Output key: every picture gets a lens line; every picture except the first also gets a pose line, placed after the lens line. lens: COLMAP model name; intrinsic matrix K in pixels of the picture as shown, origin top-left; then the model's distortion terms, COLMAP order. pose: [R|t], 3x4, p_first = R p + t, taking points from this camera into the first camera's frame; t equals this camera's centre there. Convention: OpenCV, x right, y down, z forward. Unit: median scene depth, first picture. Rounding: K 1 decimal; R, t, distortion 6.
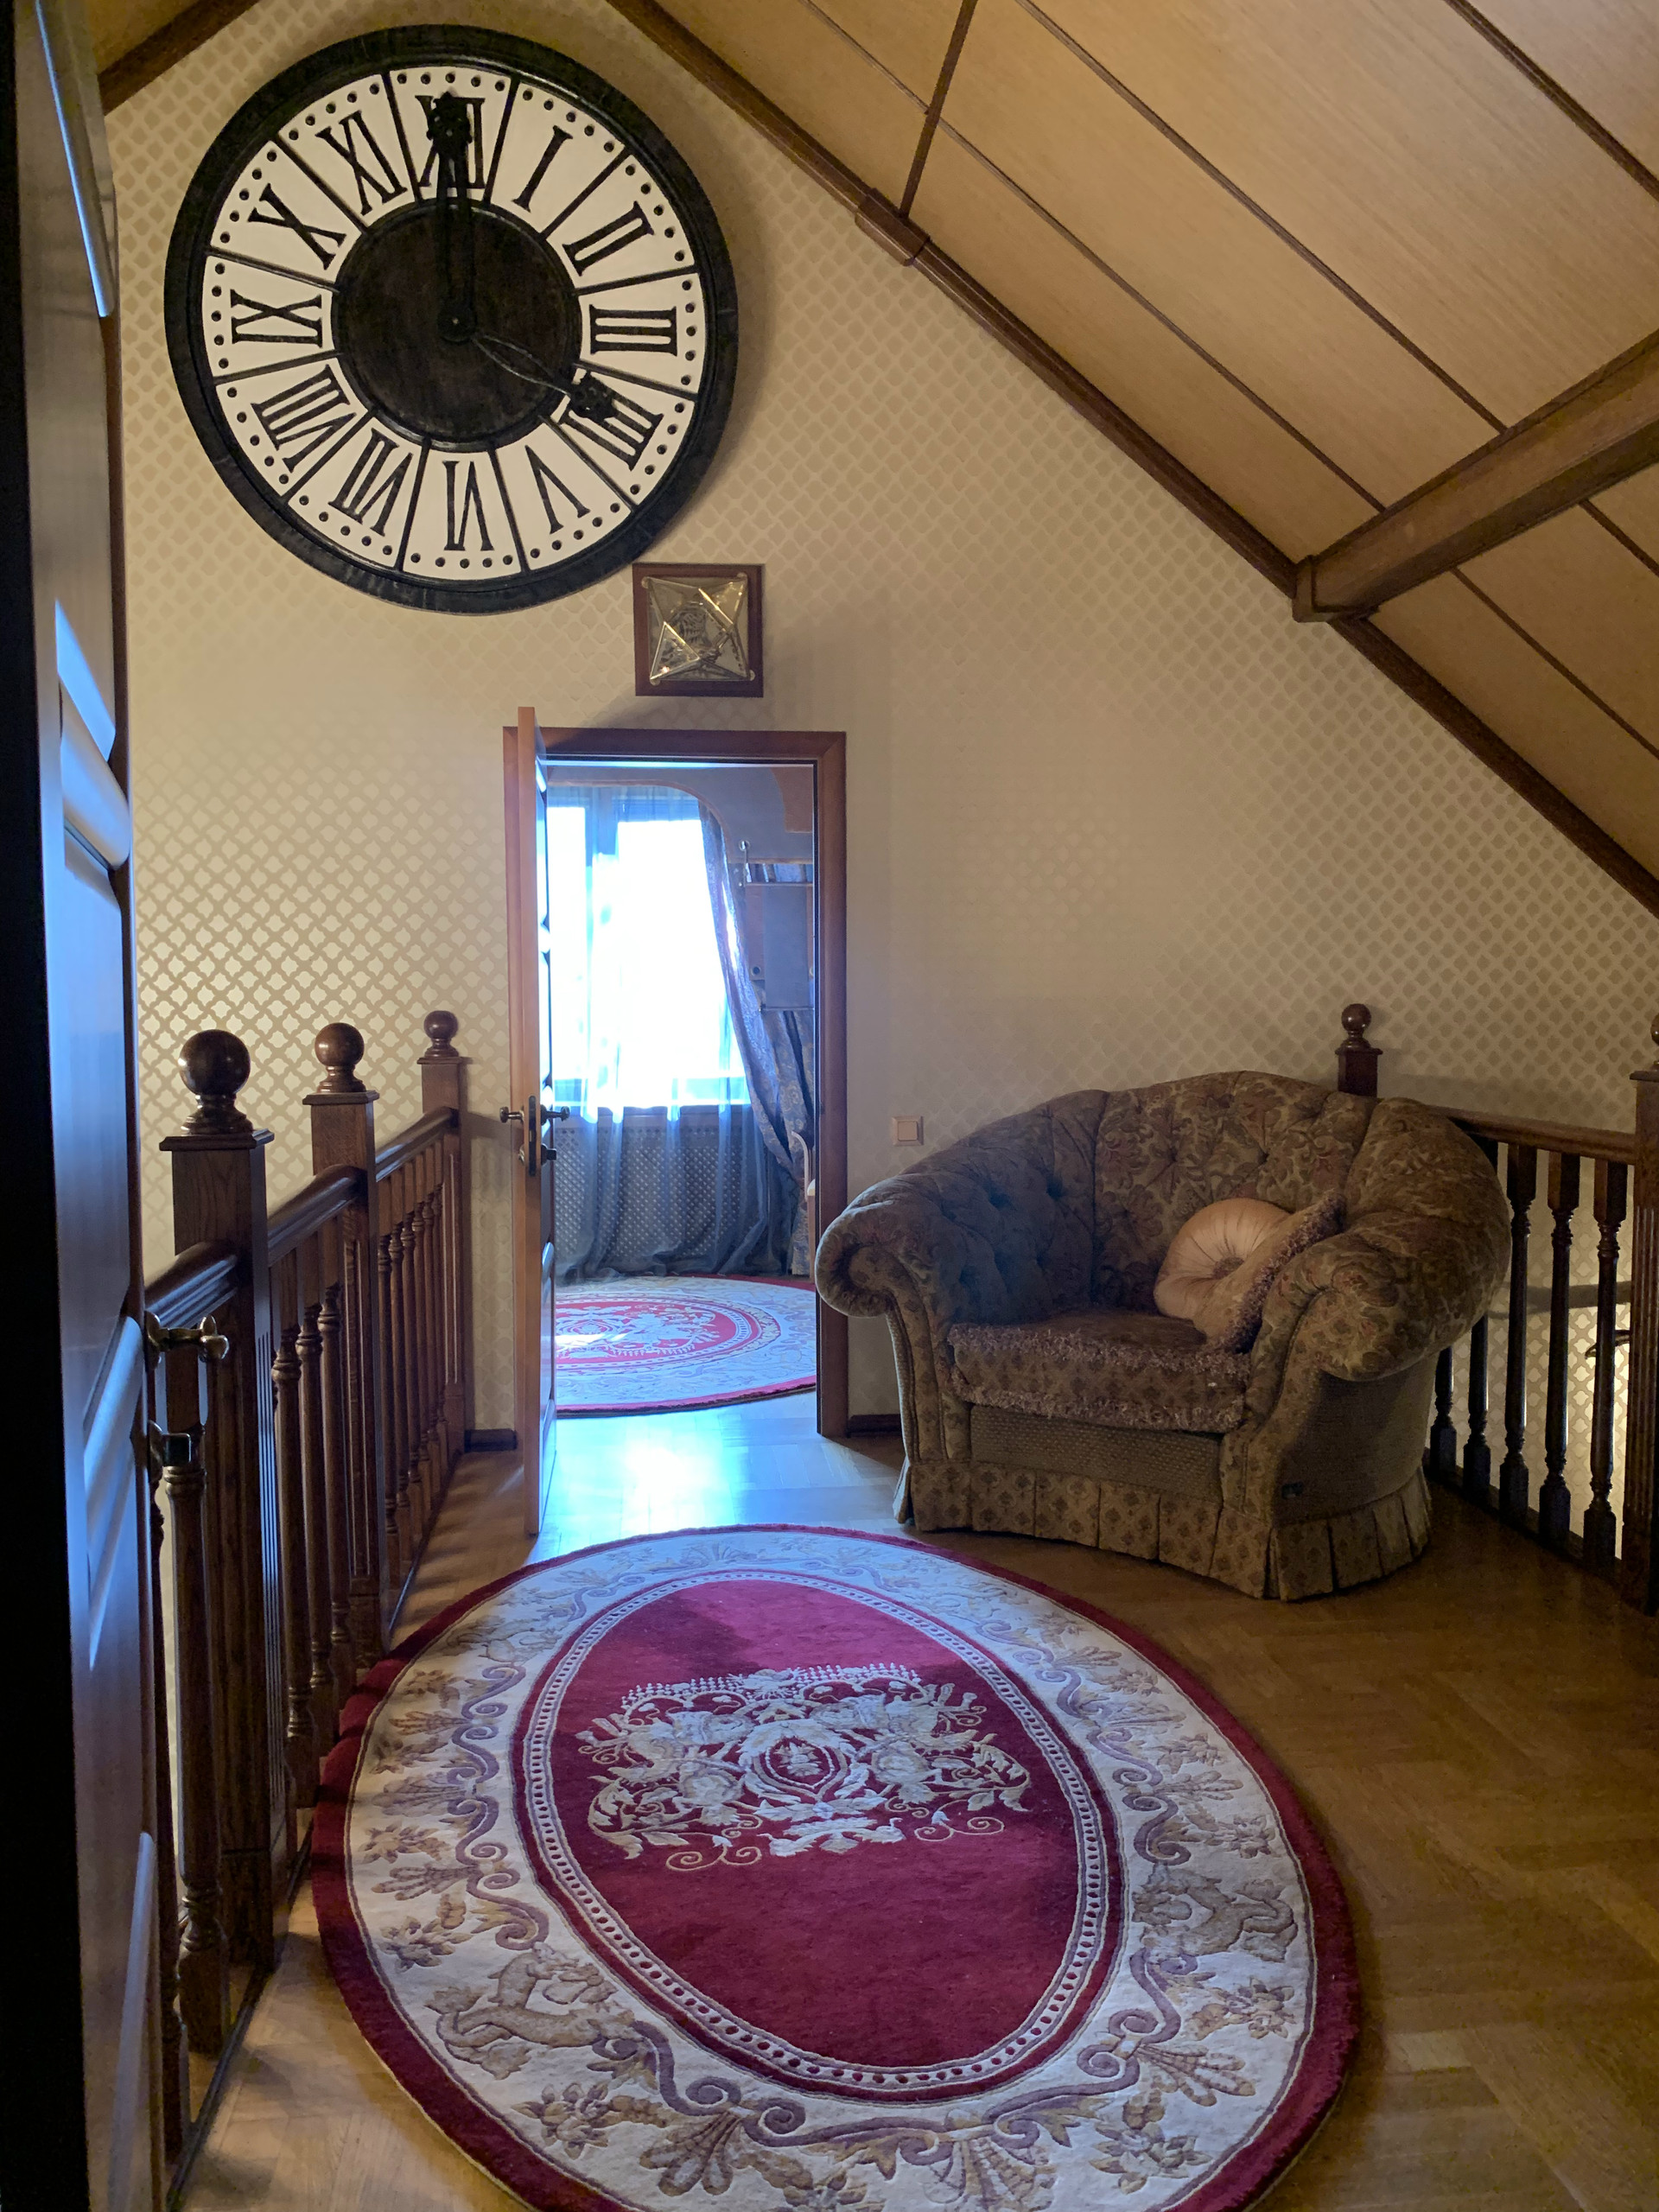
lens RADIAL K [[1641.1, 0, 829.5], [0, 1641.1, 1106.0], [0, 0, 1]] dist [-0.017604, 0.008141]
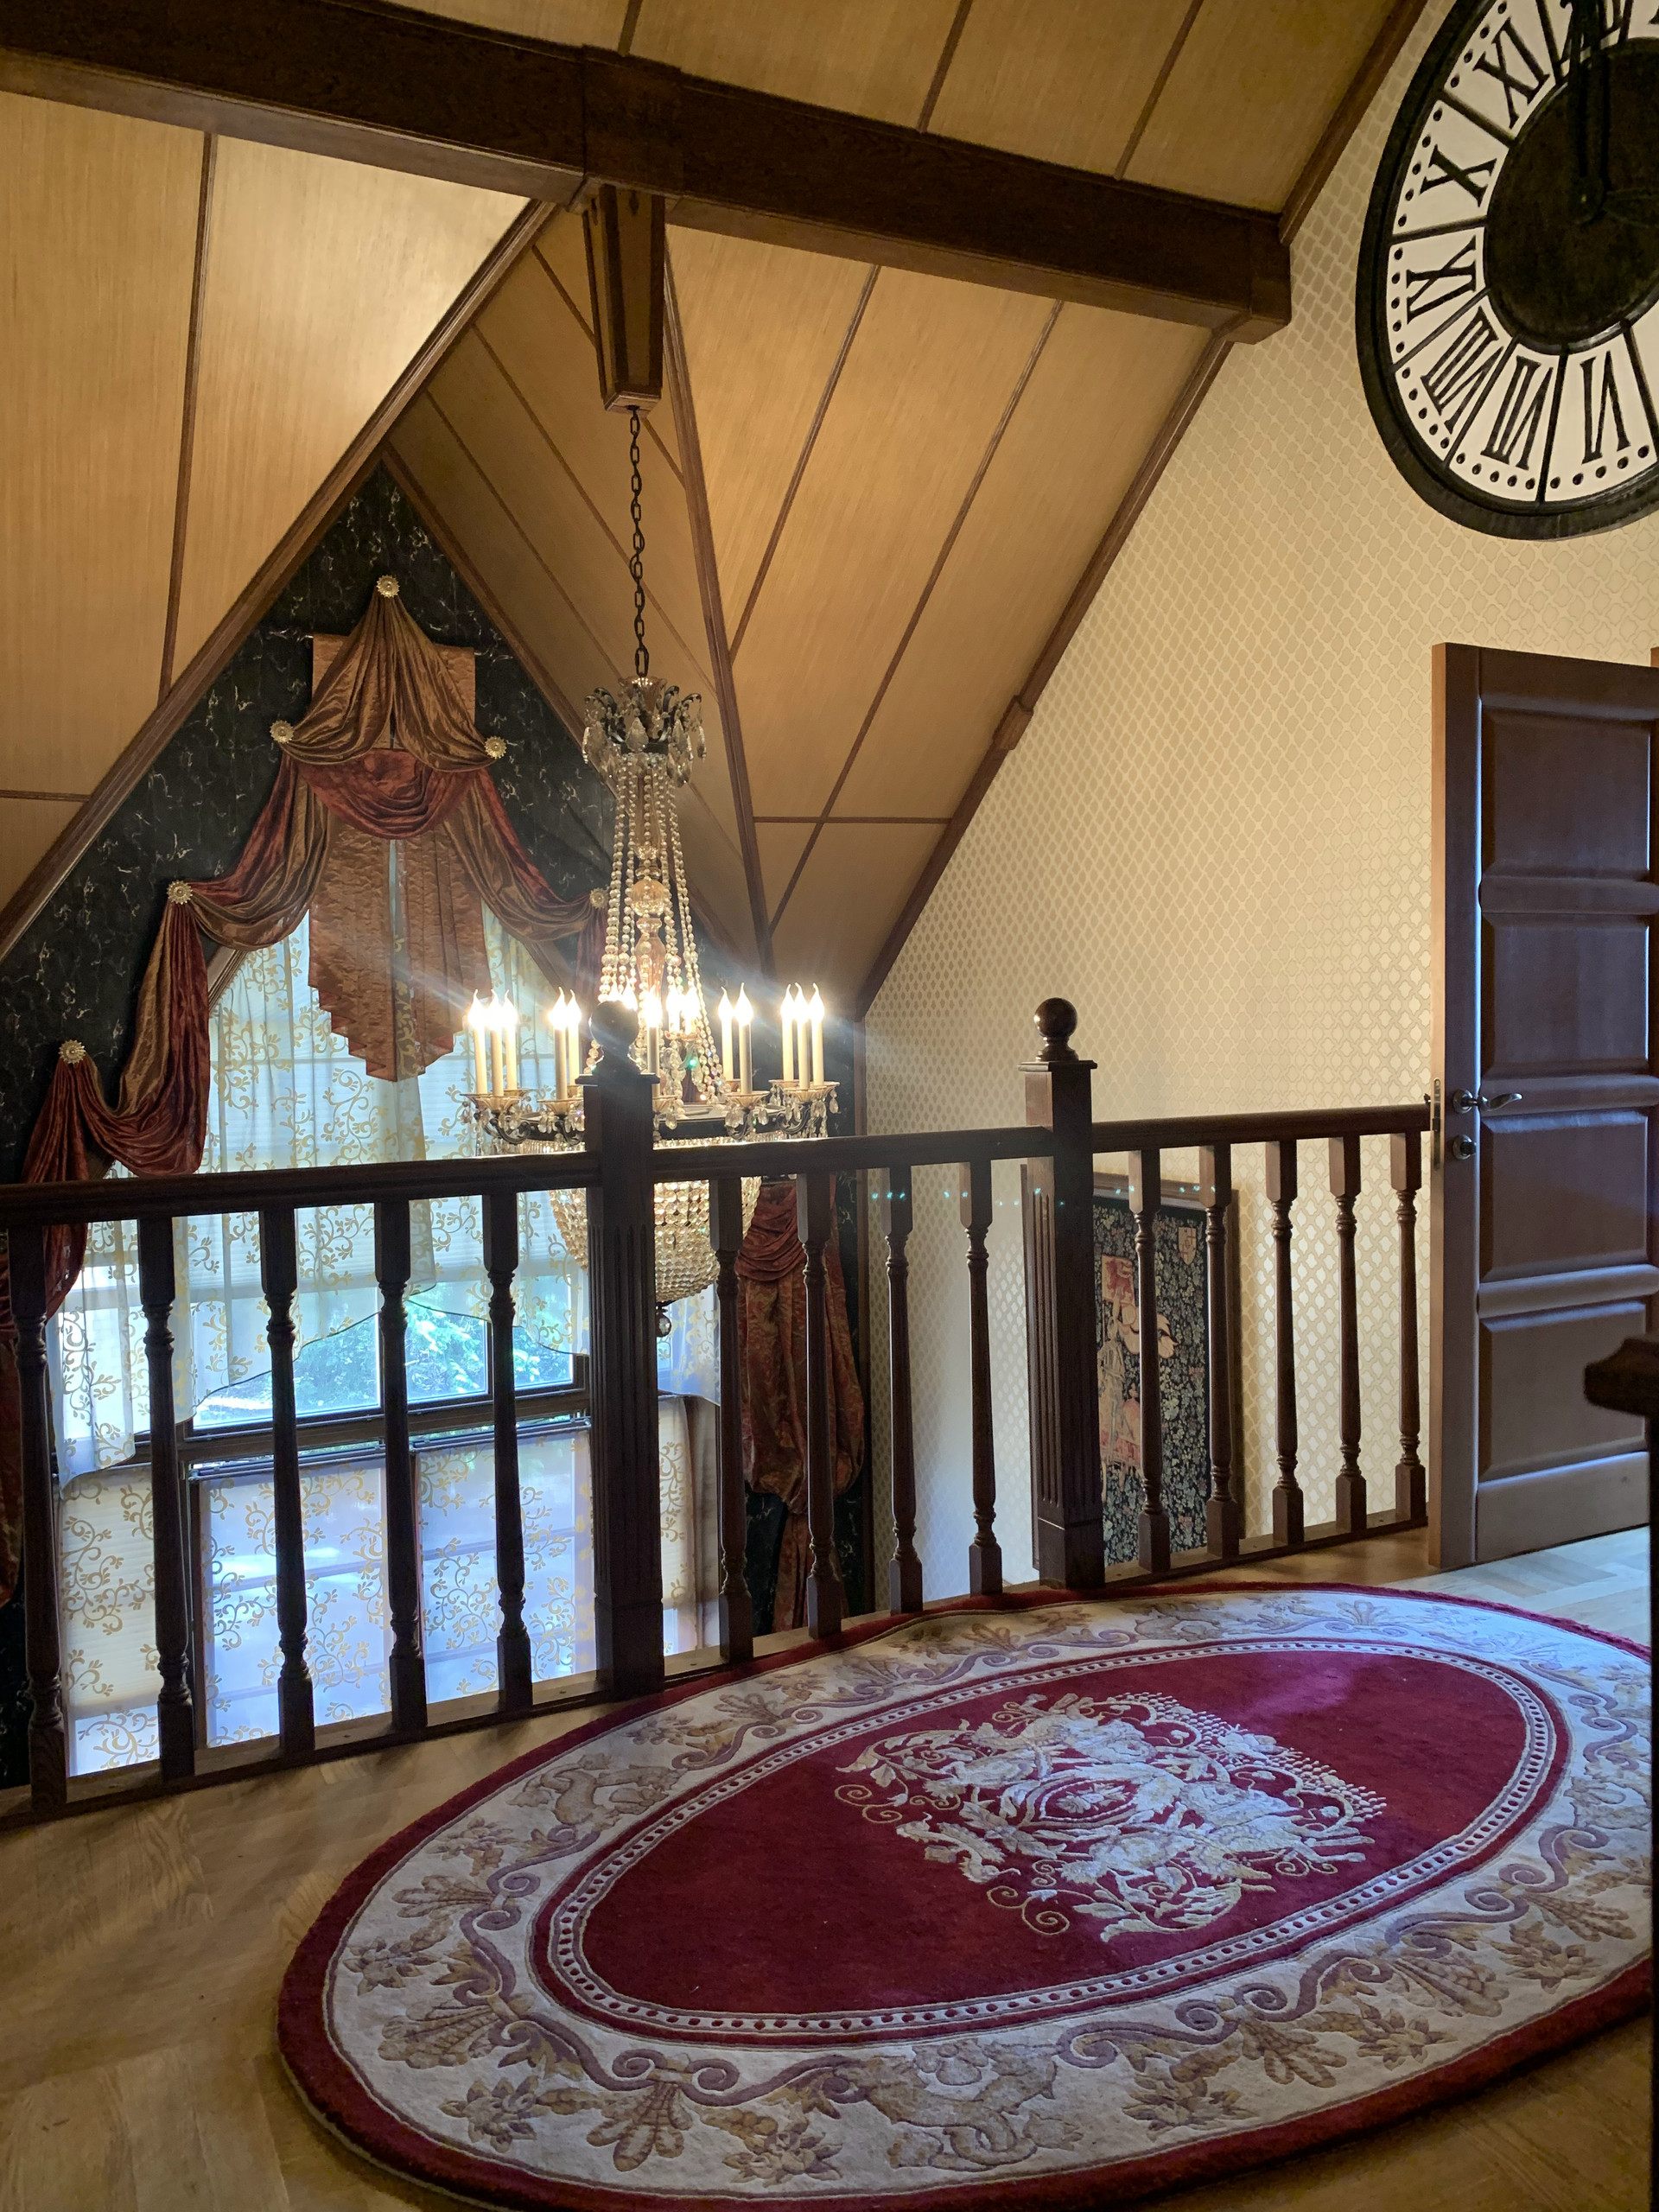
lens RADIAL K [[1641.1, 0, 829.5], [0, 1641.1, 1106.0], [0, 0, 1]] dist [-0.017604, 0.008141]
pose [[0.375603, 0.048282, -0.925522, 0.685624], [-0.044632, 0.998426, 0.033973, -0.008678], [0.925705, 0.028547, 0.377166, 0.466387]]
